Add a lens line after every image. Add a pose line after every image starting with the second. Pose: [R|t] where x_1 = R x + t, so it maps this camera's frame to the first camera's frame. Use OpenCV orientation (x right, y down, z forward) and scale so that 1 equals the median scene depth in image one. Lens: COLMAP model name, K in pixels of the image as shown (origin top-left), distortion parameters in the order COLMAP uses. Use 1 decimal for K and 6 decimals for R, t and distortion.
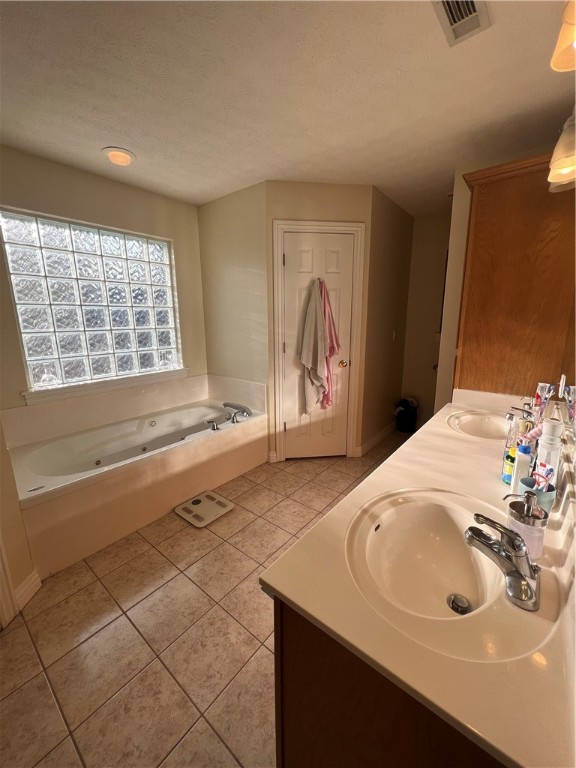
lens RADIAL K [[306.9, 0, 287.7], [0, 306.9, 385.4], [0, 0, 1]] dist [-0.002885, -0.000365]
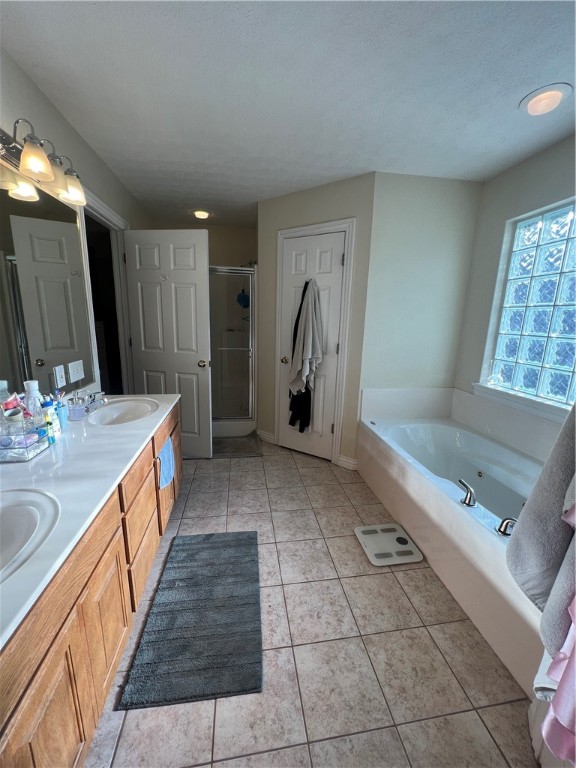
lens RADIAL K [[306.9, 0, 288.1], [0, 306.9, 382.0], [0, 0, 1]] dist [-0.002885, -0.000365]
pose [[-0.671359, 0.148335, -0.726136, 0.457840], [-0.171981, 0.921841, 0.347322, -0.255588], [0.720902, 0.358059, -0.593375, 1.140516]]
